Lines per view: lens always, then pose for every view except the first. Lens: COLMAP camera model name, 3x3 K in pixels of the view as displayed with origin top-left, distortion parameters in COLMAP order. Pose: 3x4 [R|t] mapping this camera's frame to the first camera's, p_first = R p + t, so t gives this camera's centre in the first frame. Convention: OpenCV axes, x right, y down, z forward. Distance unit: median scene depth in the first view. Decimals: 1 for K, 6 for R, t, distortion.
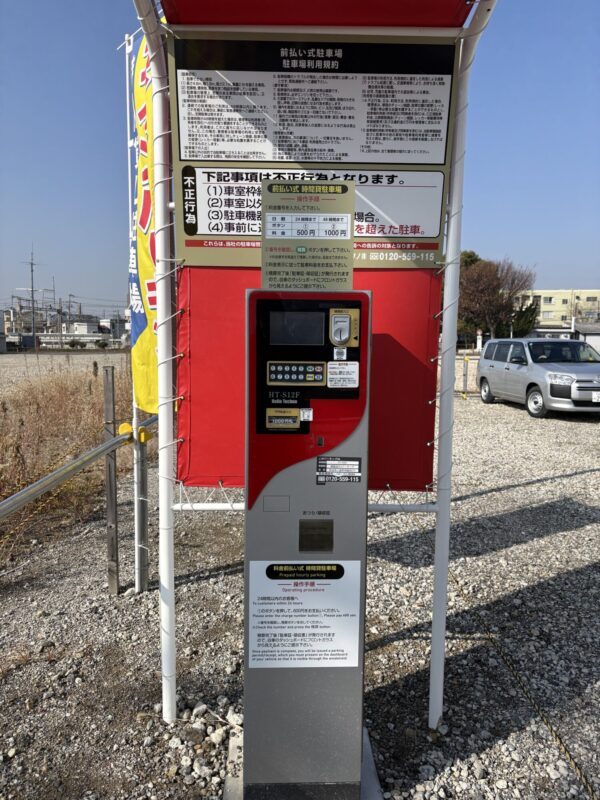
lens RADIAL K [[601.5, 0, 296.6], [0, 601.5, 396.8], [0, 0, 1]] dist [0.059153, -0.057221]
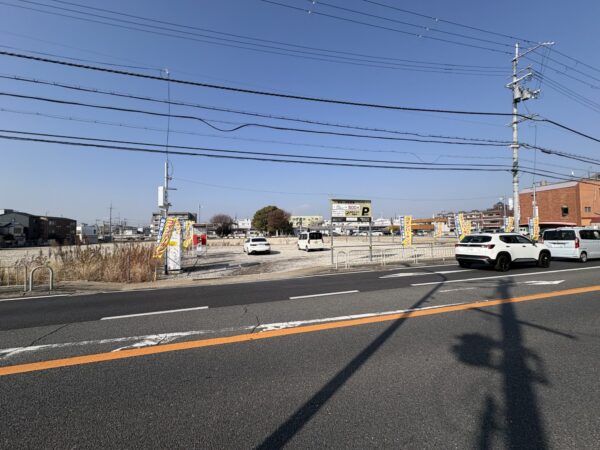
lens RADIAL K [[237.6, 0, 300.2], [0, 237.6, 223.9], [0, 0, 1]] dist [0.000477, 0.000351]
pose [[0.952867, -0.018268, 0.302837, 0.734584], [0.057224, 0.991091, -0.120268, 0.489961], [-0.297942, 0.131929, 0.945423, -6.676507]]
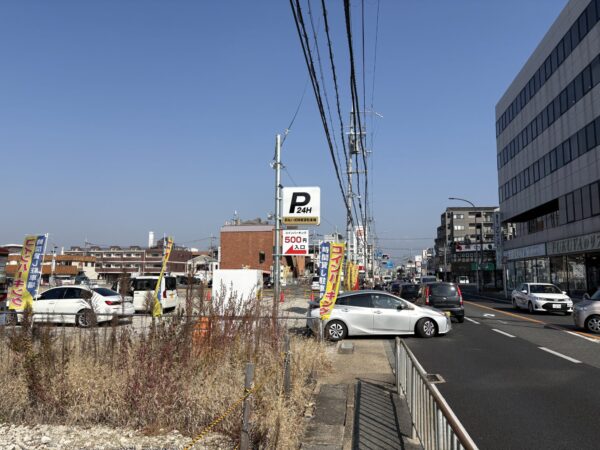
lens RADIAL K [[451.2, 0, 302.5], [0, 451.2, 219.7], [0, 0, 1]] dist [0.059153, -0.057221]
pose [[0.146010, 0.112979, 0.982811, -3.997411], [0.088126, 0.988022, -0.126671, 0.091867], [-0.985350, 0.105106, 0.134305, -2.966610]]
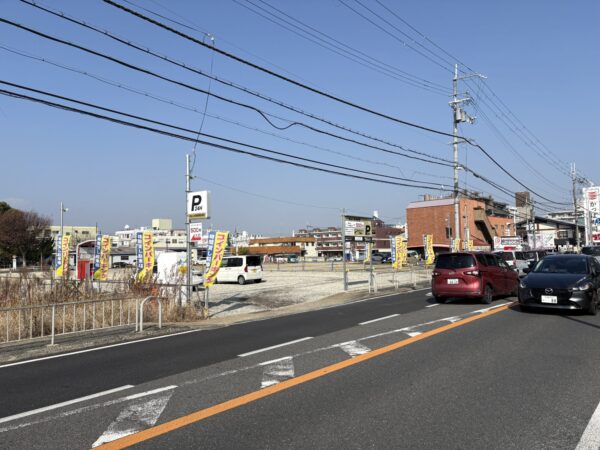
lens RADIAL K [[451.2, 0, 303.5], [0, 451.2, 222.6], [0, 0, 1]] dist [0.059153, -0.057221]
pose [[0.620831, 0.029540, 0.783387, -3.605463], [0.101966, 0.987758, -0.118054, 0.437793], [-0.777285, 0.153171, 0.610219, -6.595144]]
